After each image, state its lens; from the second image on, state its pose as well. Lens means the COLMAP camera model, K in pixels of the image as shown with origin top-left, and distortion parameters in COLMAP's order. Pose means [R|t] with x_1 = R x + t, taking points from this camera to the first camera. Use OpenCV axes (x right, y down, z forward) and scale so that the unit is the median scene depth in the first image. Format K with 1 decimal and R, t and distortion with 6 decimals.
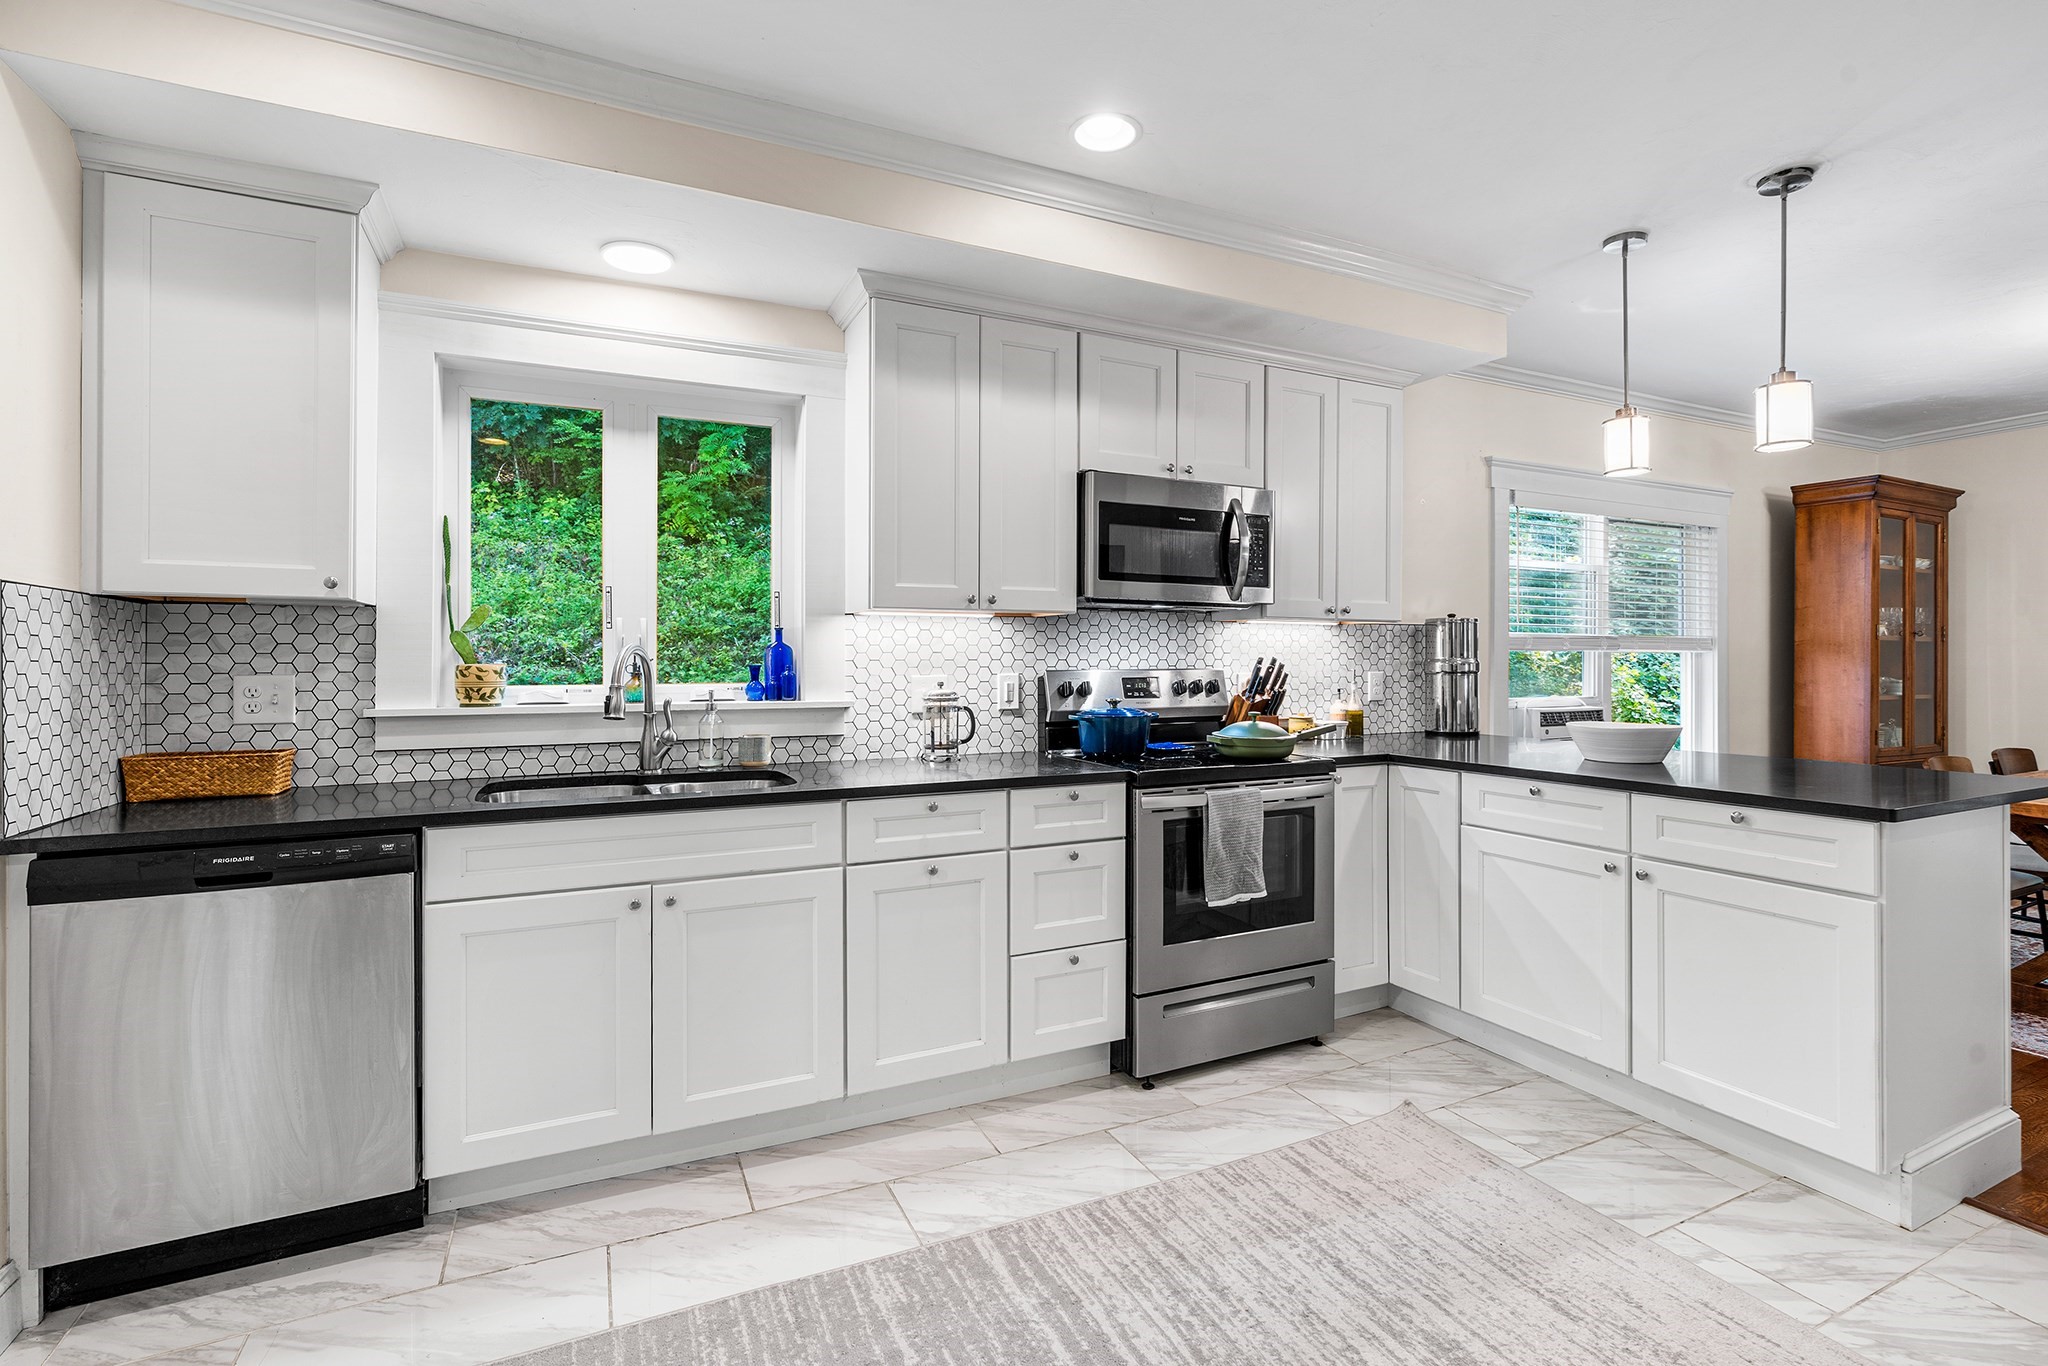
lens RADIAL K [[932.6, 0, 1025.1], [0, 932.6, 653.0], [0, 0, 1]] dist [-0.004977, 0.000165]
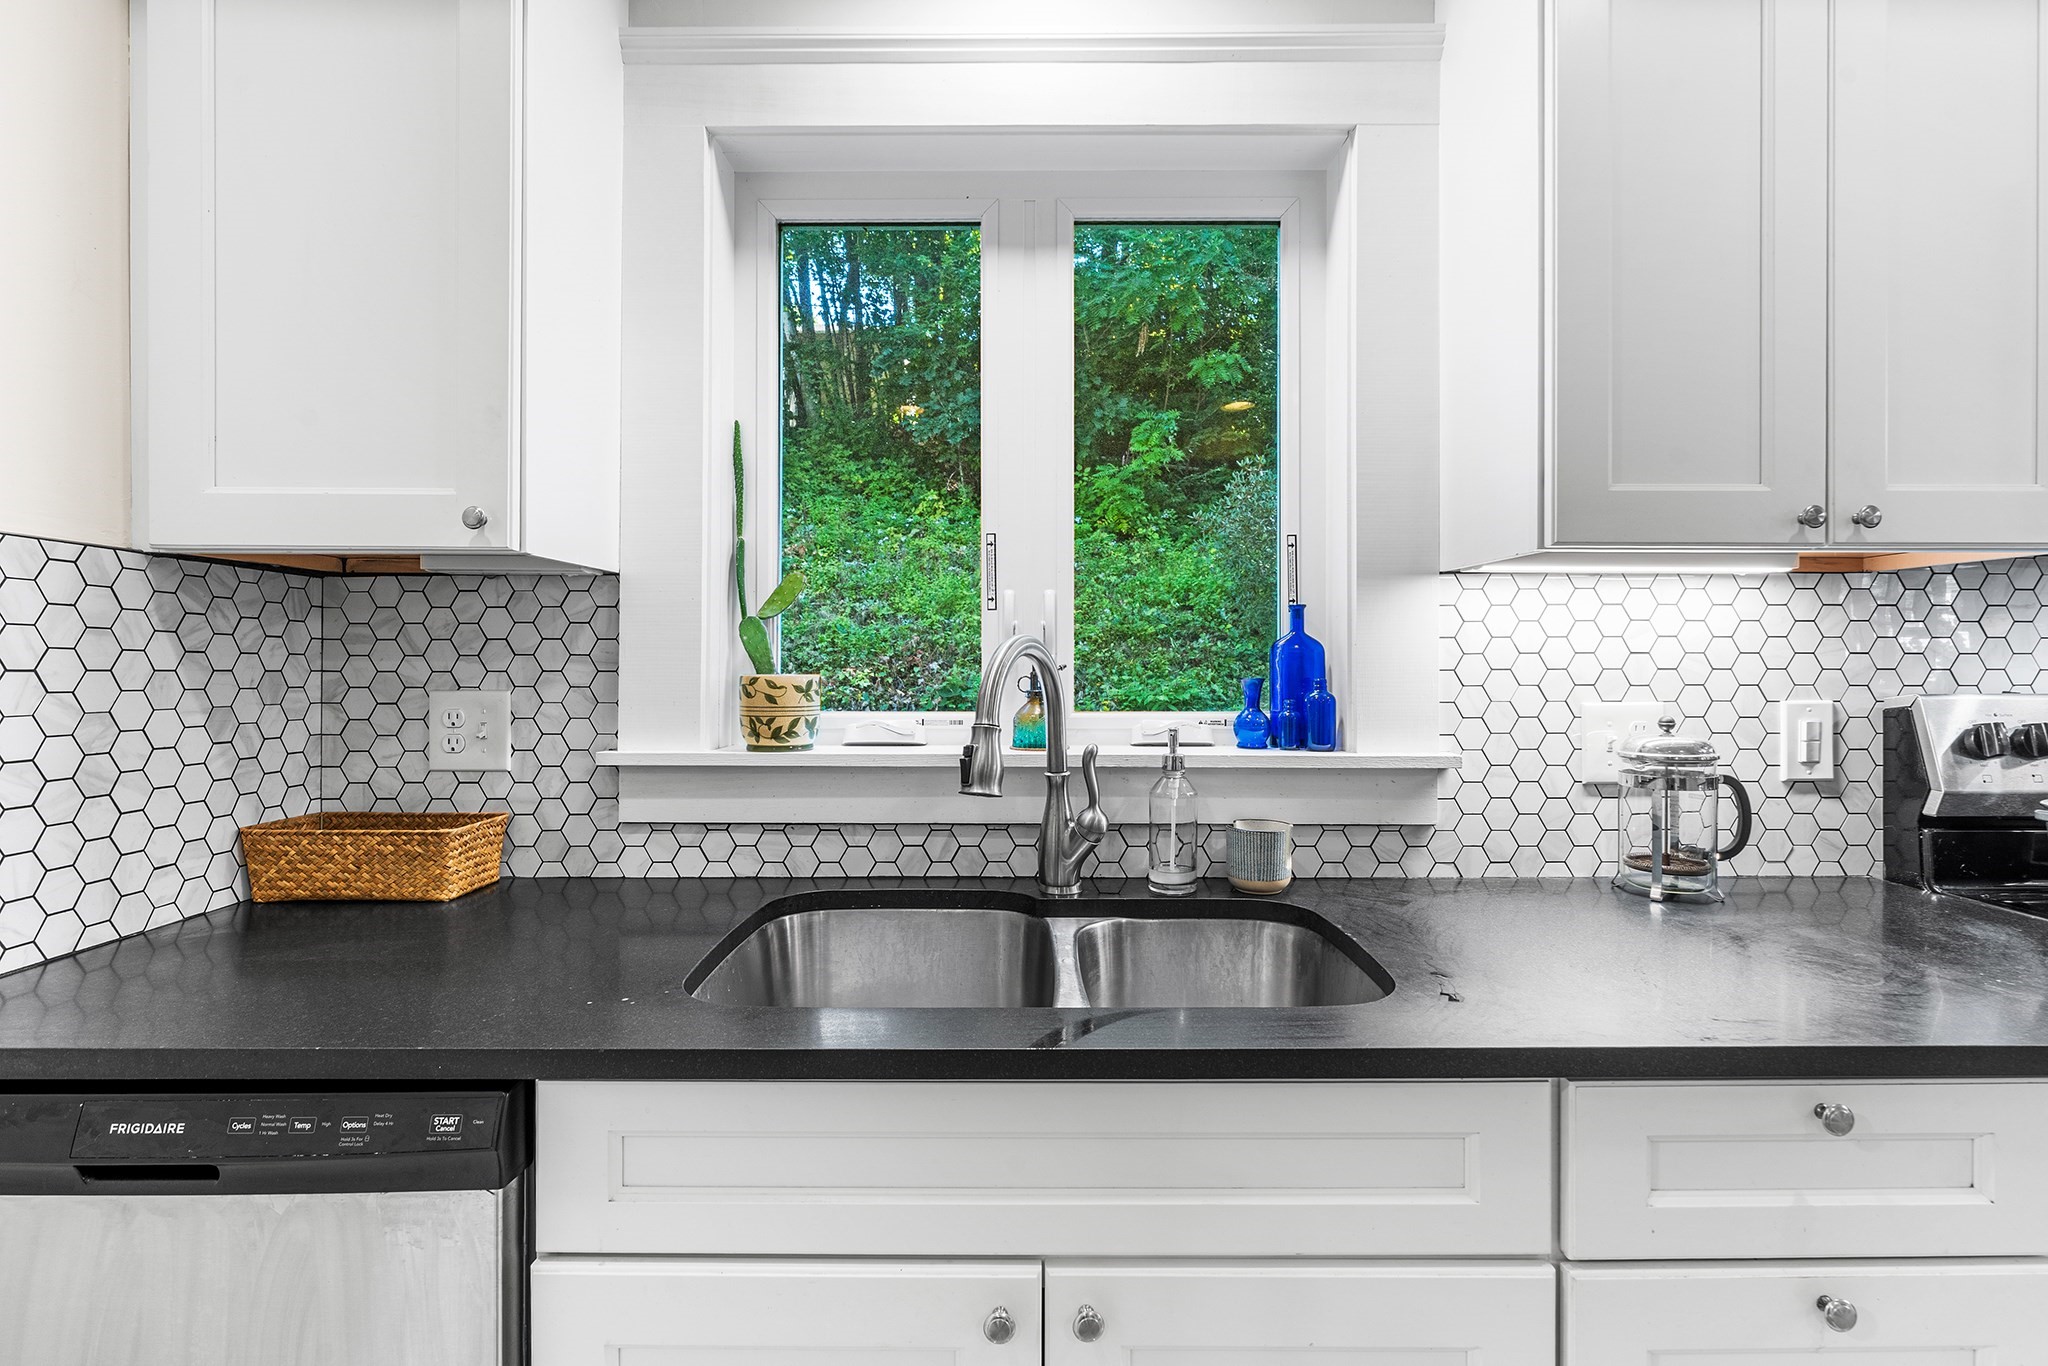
lens RADIAL K [[932.6, 0, 1025.1], [0, 932.6, 653.0], [0, 0, 1]] dist [-0.004977, 0.000165]
pose [[0.901426, -0.001625, -0.432931, -0.192899], [0.000451, 0.999996, -0.002814, 0.000697], [0.432934, 0.002342, 0.901423, 0.518966]]
